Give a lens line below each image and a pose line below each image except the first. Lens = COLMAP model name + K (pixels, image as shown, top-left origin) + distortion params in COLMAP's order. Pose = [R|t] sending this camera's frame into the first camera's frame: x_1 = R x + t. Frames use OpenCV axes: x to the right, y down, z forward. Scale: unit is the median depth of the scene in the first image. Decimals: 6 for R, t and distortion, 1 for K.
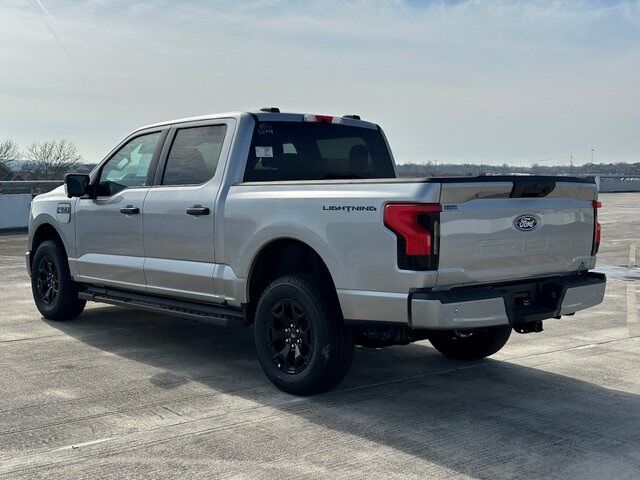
lens RADIAL K [[848.1, 0, 320.3], [0, 848.1, 211.8], [0, 0, 1]] dist [0.149069, -0.013362]
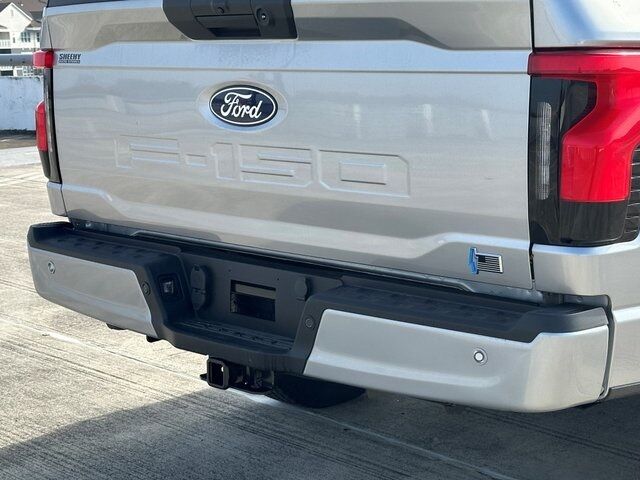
lens RADIAL K [[1255.1, 0, 320.0], [0, 1255.1, 240.0], [0, 0, 1]] dist [0.184517, 0.219892]
pose [[0.045244, 0.149561, -0.987717, 0.801431], [-0.020531, 0.988660, 0.148763, -0.012305], [0.998765, 0.013548, 0.047802, 1.006794]]
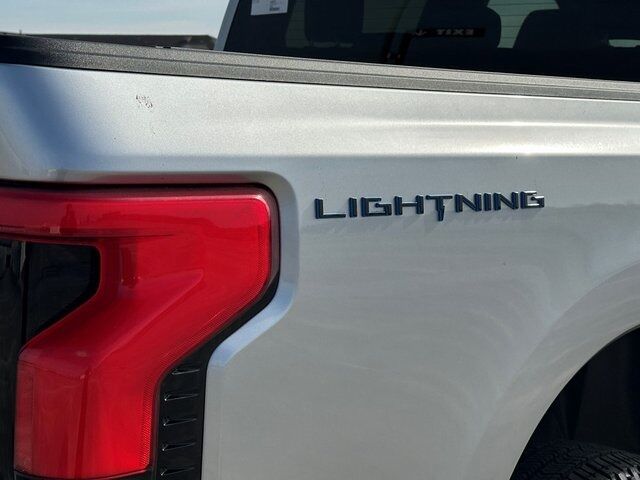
lens RADIAL K [[1255.1, 0, 320.0], [0, 1255.1, 240.0], [0, 0, 1]] dist [0.184517, 0.219892]
pose [[0.080772, 0.113598, -0.990238, 0.589498], [-0.059470, 0.992263, 0.108979, -0.032176], [0.994957, 0.050087, 0.086903, 1.146385]]
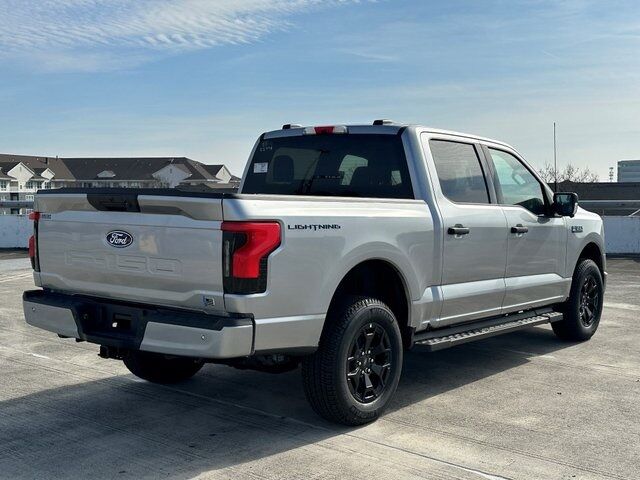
lens RADIAL K [[825.2, 0, 320.0], [0, 825.2, 240.0], [0, 0, 1]] dist [0.141166, -0.074088]
pose [[0.153388, 0.051795, -0.986808, 1.145230], [-0.043498, 0.998011, 0.045622, -0.035681], [0.987208, 0.035927, 0.155336, 1.071782]]
